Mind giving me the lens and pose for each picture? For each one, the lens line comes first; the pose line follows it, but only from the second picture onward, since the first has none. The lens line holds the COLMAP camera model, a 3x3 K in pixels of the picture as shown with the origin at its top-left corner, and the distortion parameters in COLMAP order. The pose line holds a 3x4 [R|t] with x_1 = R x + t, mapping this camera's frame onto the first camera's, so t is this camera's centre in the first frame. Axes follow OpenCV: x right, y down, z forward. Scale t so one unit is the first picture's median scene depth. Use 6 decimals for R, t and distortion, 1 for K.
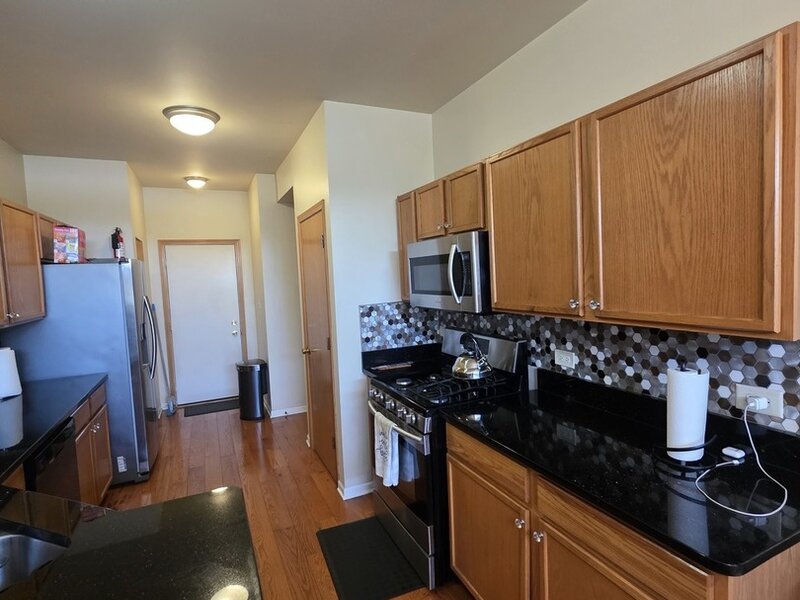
lens RADIAL K [[422.2, 0, 401.3], [0, 422.2, 302.8], [0, 0, 1]] dist [-0.004832, 0.000434]
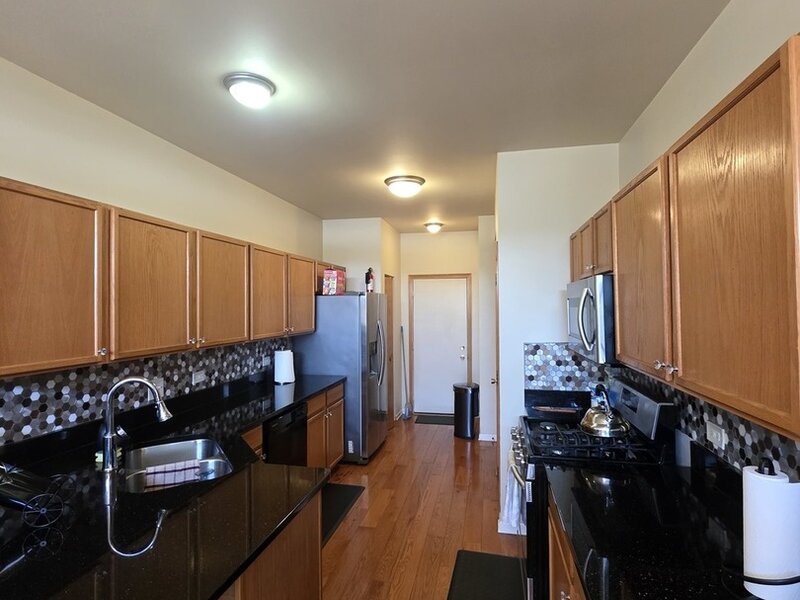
lens RADIAL K [[422.2, 0, 400.7], [0, 422.2, 302.0], [0, 0, 1]] dist [-0.004832, 0.000434]
pose [[0.798890, 0.030946, -0.600680, 0.261450], [-0.070115, 0.996658, -0.041905, -0.027518], [0.597376, 0.075595, 0.798390, 0.002089]]
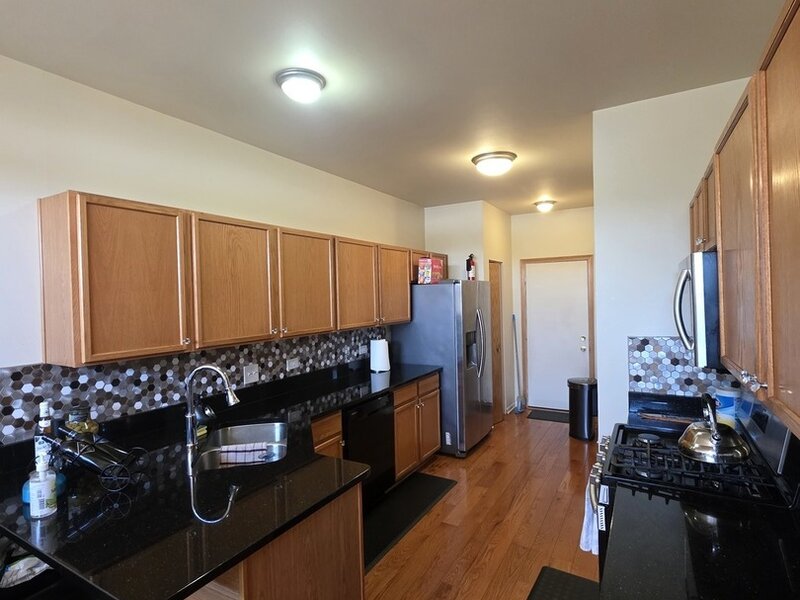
lens RADIAL K [[422.2, 0, 401.5], [0, 422.2, 301.9], [0, 0, 1]] dist [-0.004832, 0.000434]
pose [[0.573016, 0.041456, -0.818495, 0.320626], [-0.058353, 0.998249, 0.009709, -0.043404], [0.817464, 0.042199, 0.574431, 0.129293]]
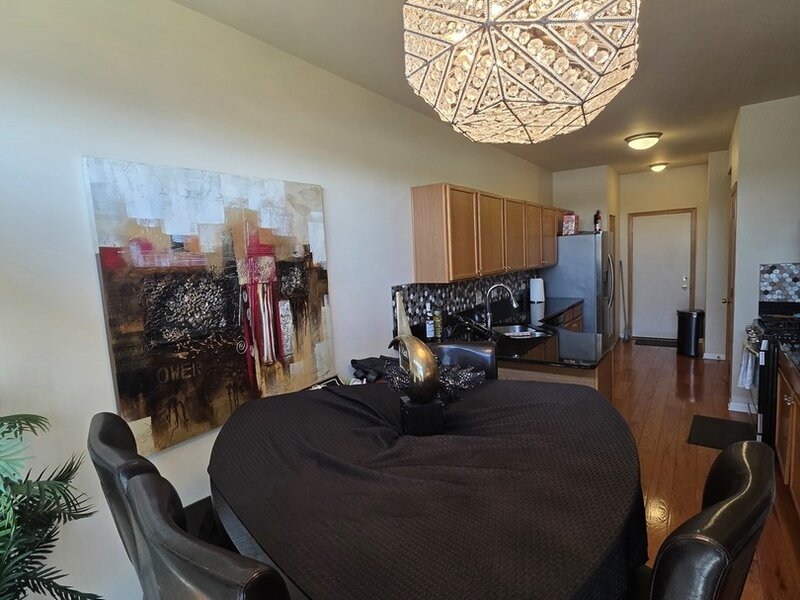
lens RADIAL K [[422.2, 0, 404.5], [0, 422.2, 298.1], [0, 0, 1]] dist [-0.004832, 0.000434]
pose [[0.499583, 0.105134, -0.859863, 0.443017], [-0.033608, 0.994213, 0.102034, 0.013930], [0.865614, -0.022076, 0.500225, -0.526679]]
